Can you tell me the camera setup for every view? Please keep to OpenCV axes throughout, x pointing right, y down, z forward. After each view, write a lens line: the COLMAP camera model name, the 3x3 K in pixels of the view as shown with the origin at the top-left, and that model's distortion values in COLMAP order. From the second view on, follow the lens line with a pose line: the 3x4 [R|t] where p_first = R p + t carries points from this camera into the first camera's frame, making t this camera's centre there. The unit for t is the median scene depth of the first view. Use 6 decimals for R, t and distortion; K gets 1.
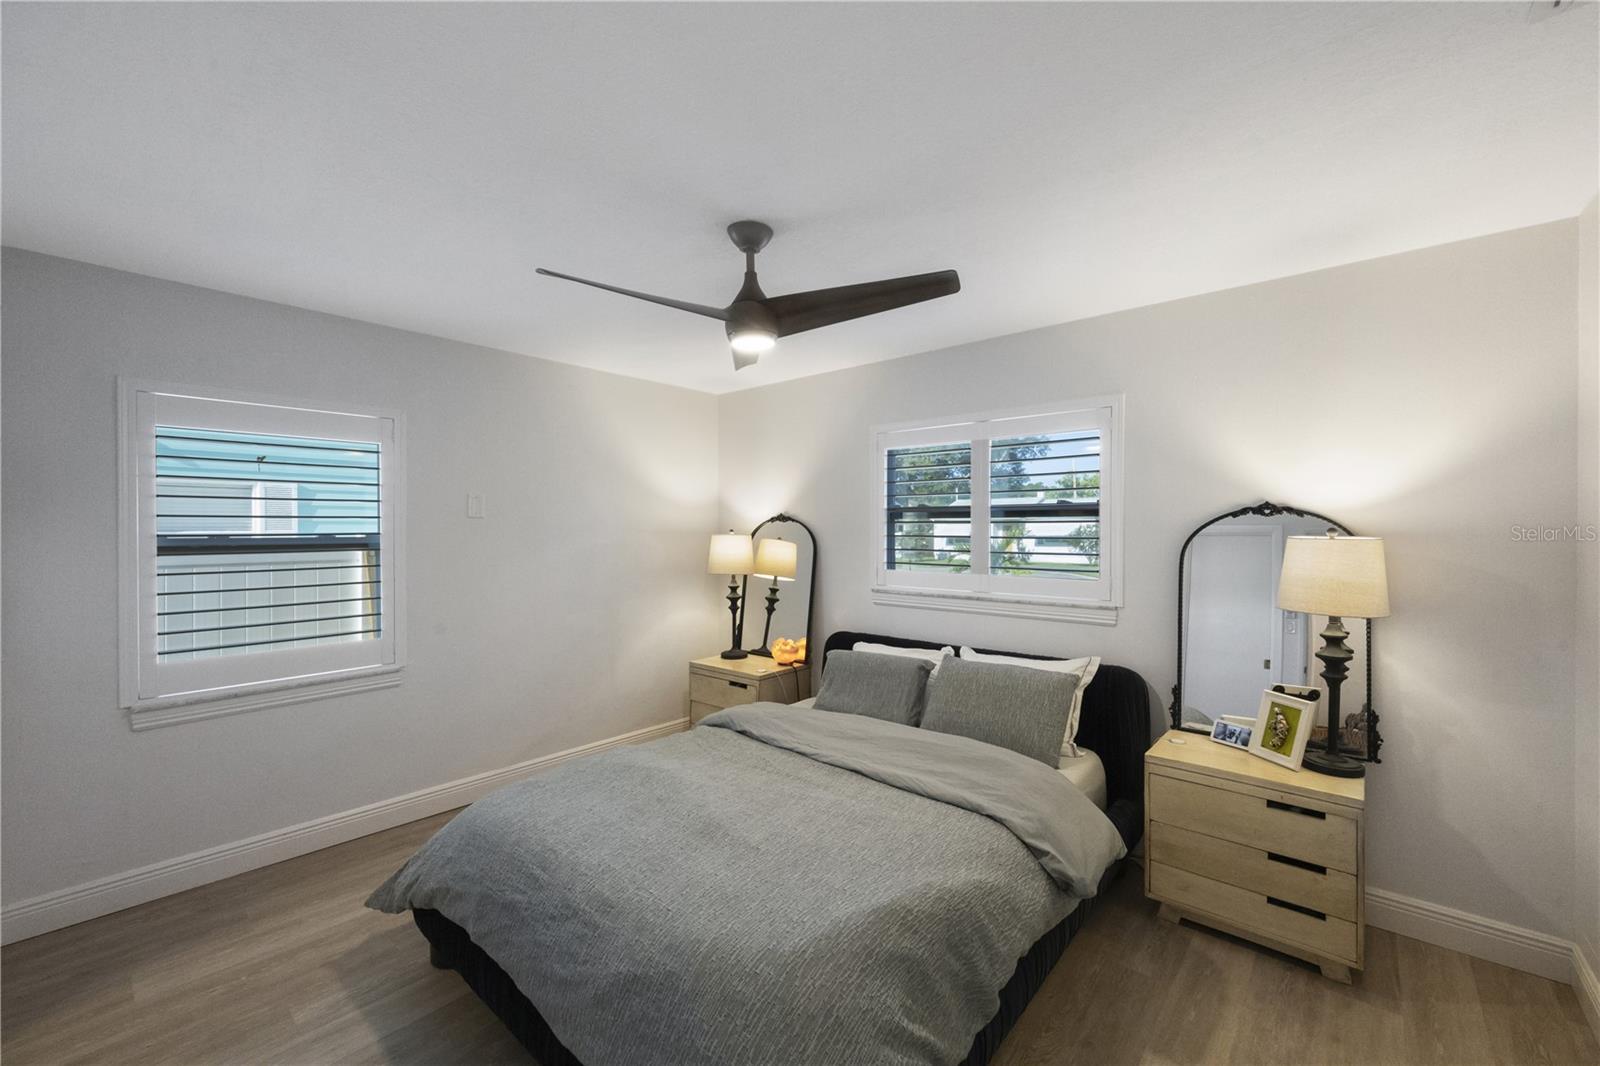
lens RADIAL K [[640.4, 0, 802.9], [0, 640.4, 533.9], [0, 0, 1]] dist [-0.003043, 0.000849]
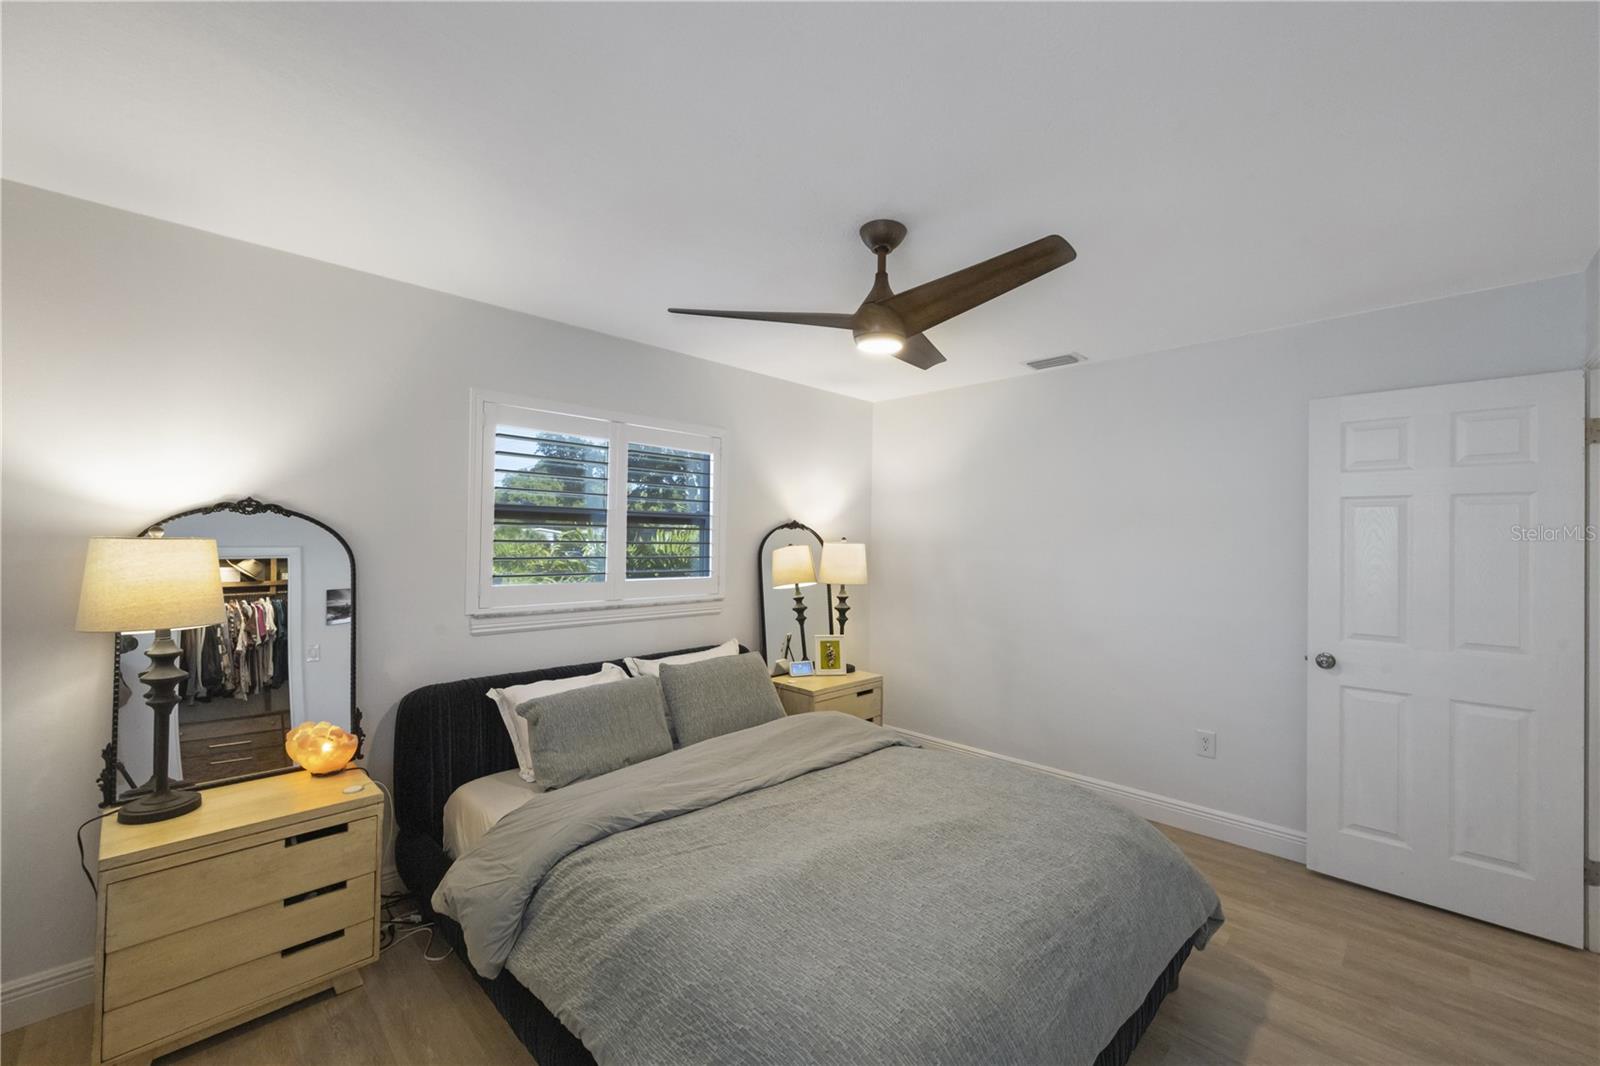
lens RADIAL K [[640.4, 0, 802.8], [0, 640.4, 532.4], [0, 0, 1]] dist [-0.003043, 0.000849]
pose [[0.068351, 0.019404, 0.997473, -0.865355], [0.003905, 0.999798, -0.019717, 0.012975], [-0.997654, 0.005243, 0.068261, 0.871984]]
